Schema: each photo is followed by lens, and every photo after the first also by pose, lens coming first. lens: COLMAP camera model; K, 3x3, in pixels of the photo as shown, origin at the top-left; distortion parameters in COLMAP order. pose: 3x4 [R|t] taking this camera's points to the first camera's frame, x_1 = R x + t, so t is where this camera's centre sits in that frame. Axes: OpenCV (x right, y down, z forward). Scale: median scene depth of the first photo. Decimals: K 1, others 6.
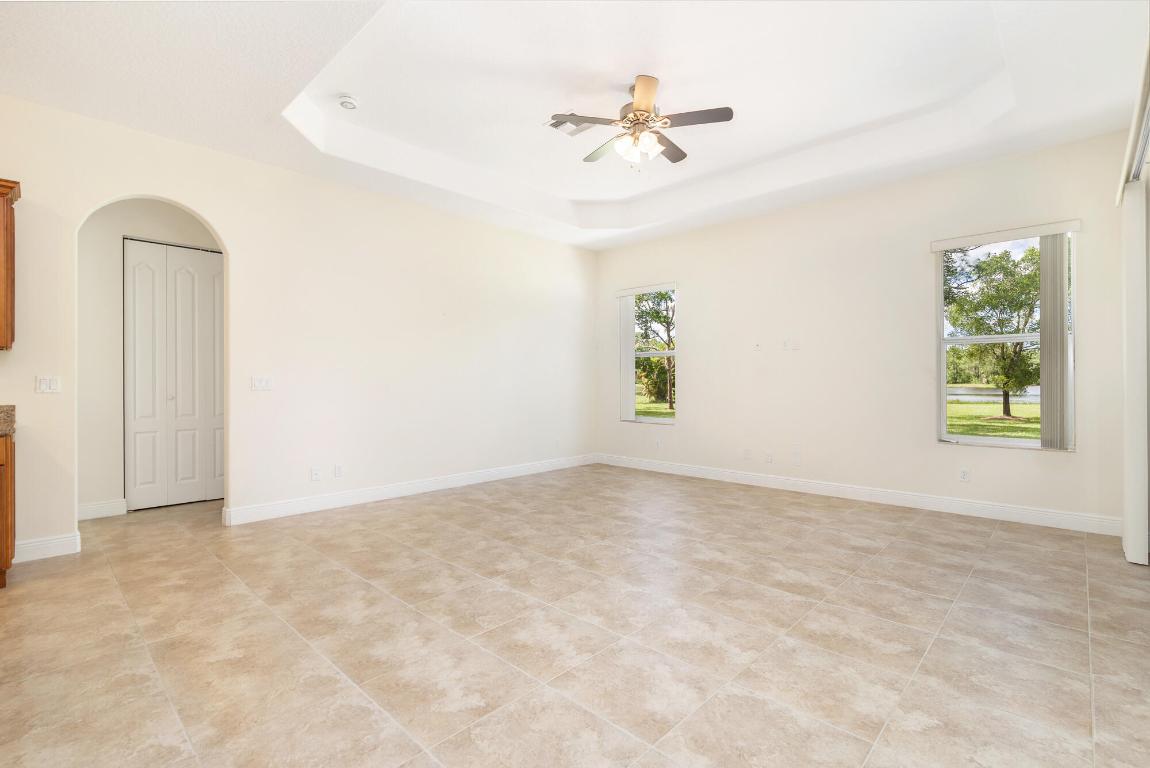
lens RADIAL K [[528.0, 0, 574.1], [0, 528.0, 375.1], [0, 0, 1]] dist [0.000986, -0.001362]
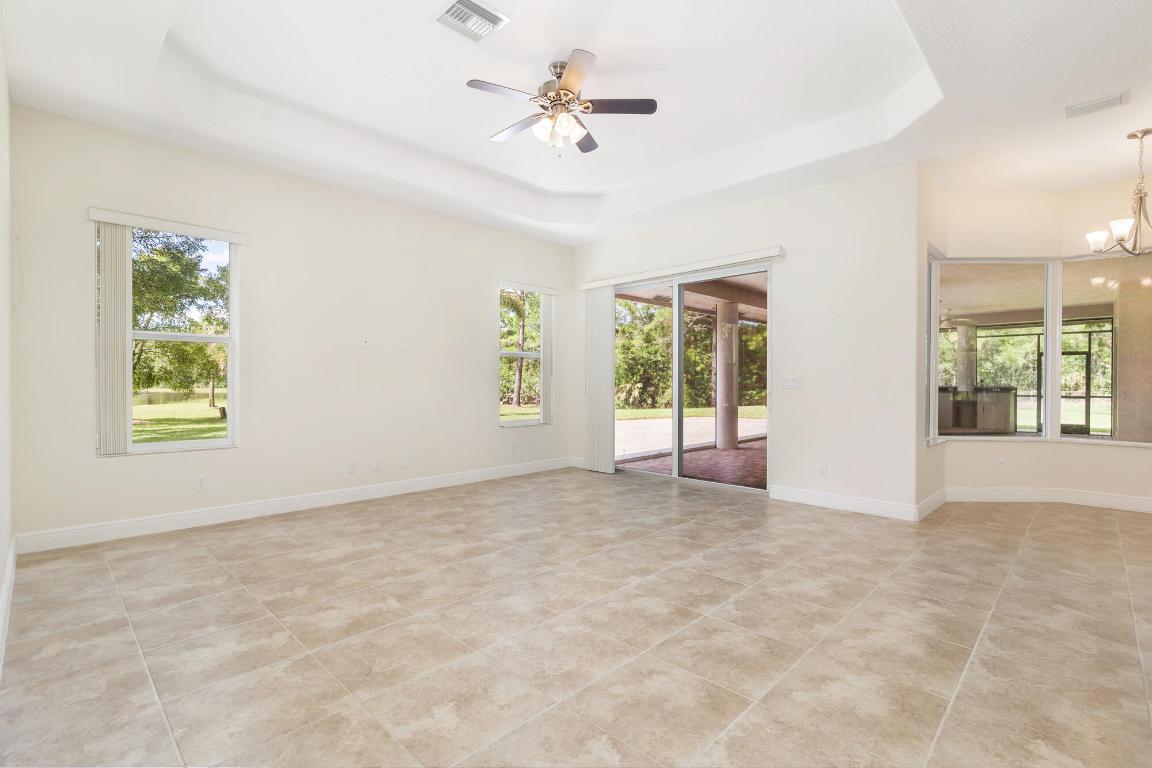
lens RADIAL K [[528.9, 0, 574.3], [0, 528.9, 376.8], [0, 0, 1]] dist [0.000986, -0.001362]
pose [[0.009274, 0.013083, 0.999871, -1.049759], [-0.011100, 0.999854, -0.012980, 0.020441], [-0.999895, -0.010978, 0.009418, 1.246663]]
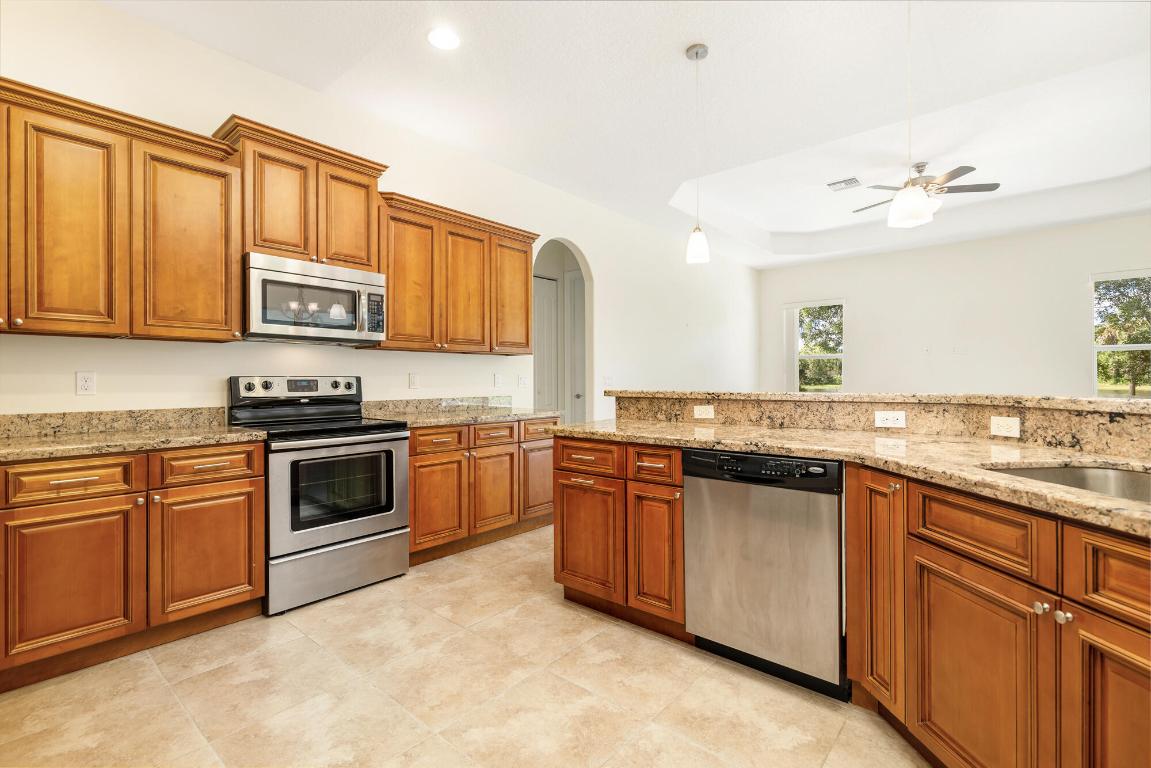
lens RADIAL K [[528.4, 0, 578.0], [0, 528.4, 383.2], [0, 0, 1]] dist [0.000986, -0.001362]
pose [[0.998000, -0.003888, 0.063100, -1.108821], [0.003030, 0.999902, 0.013695, 0.006557], [-0.063147, -0.013476, 0.997913, -0.424087]]
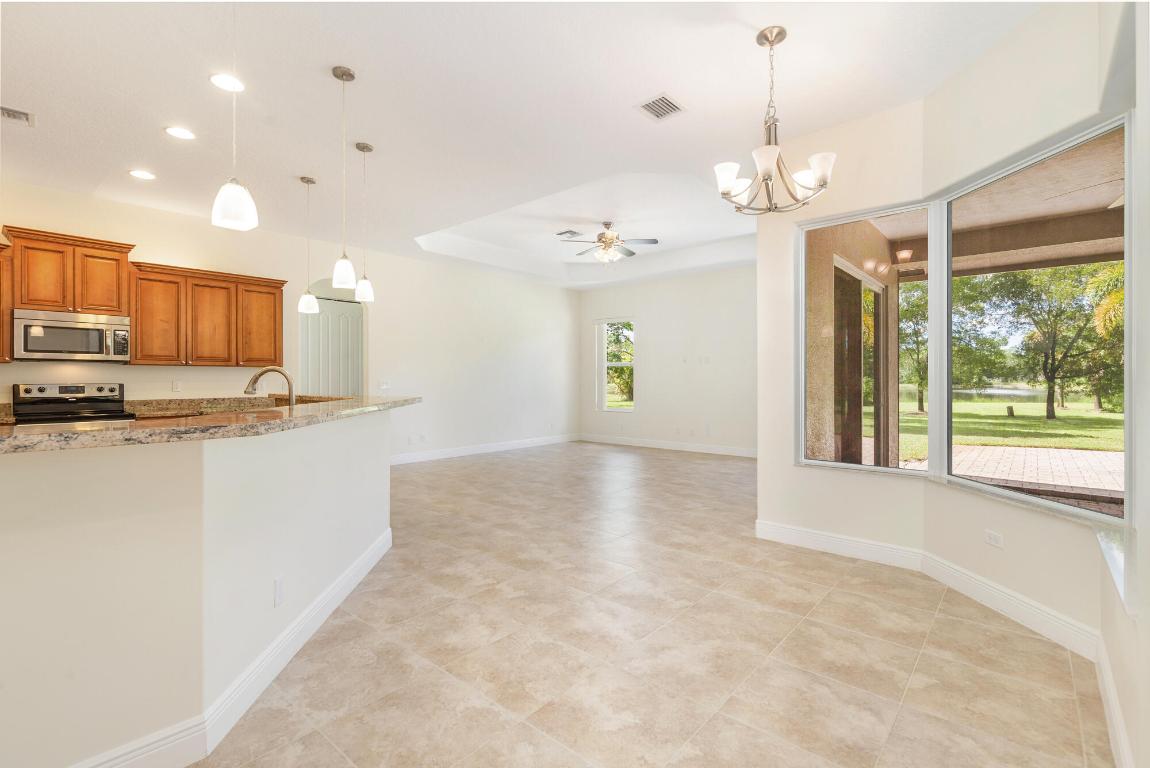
lens RADIAL K [[528.0, 0, 575.0], [0, 528.0, 378.1], [0, 0, 1]] dist [0.000986, -0.001362]
pose [[0.998689, 0.003102, 0.051104, -0.106038], [-0.003477, 0.999968, 0.007248, -0.030127], [-0.051080, -0.007416, 0.998667, -1.047984]]
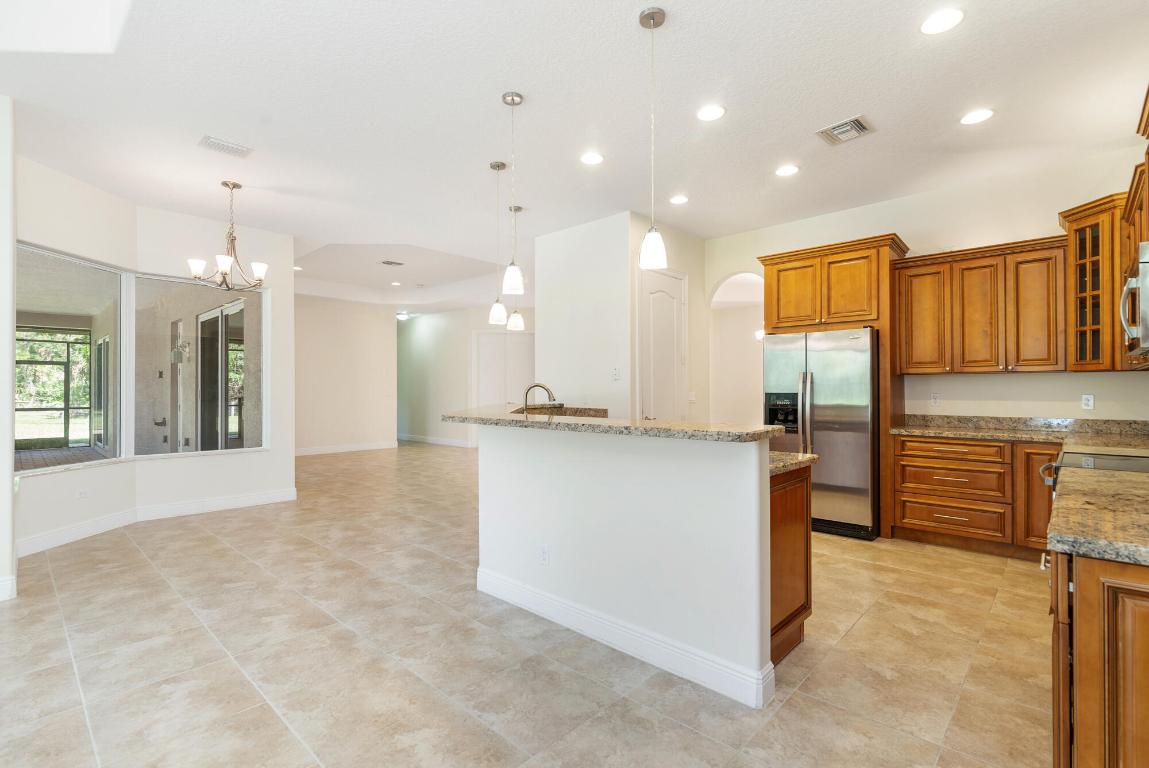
lens RADIAL K [[527.5, 0, 574.8], [0, 527.5, 389.6], [0, 0, 1]] dist [0.000986, -0.001362]
pose [[-0.999834, 0.004975, -0.017556, -0.678433], [0.005131, 0.999947, -0.008892, -0.012202], [0.017511, -0.008981, -0.999806, 1.391635]]
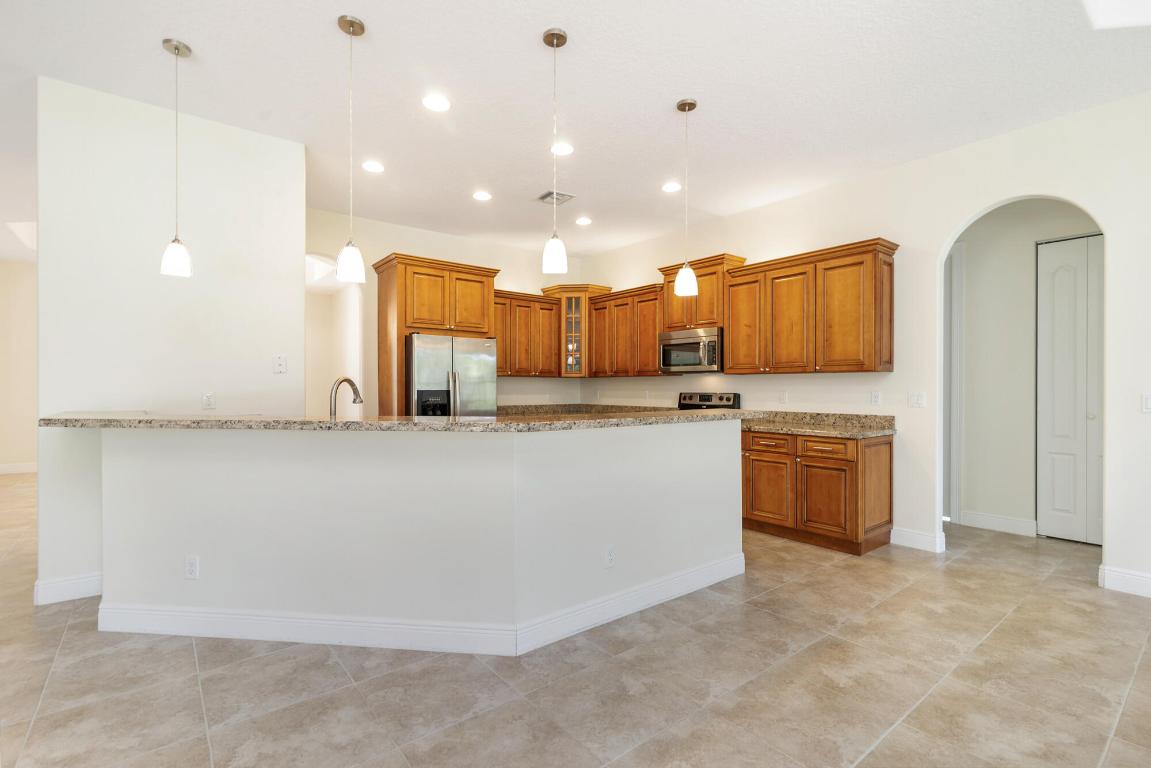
lens RADIAL K [[528.4, 0, 571.4], [0, 528.4, 388.2], [0, 0, 1]] dist [0.000986, -0.001362]
pose [[-0.136580, 0.005754, -0.990612, 0.307215], [0.009101, 0.999948, 0.004554, -0.023638], [0.990587, -0.008394, -0.136625, 0.479088]]
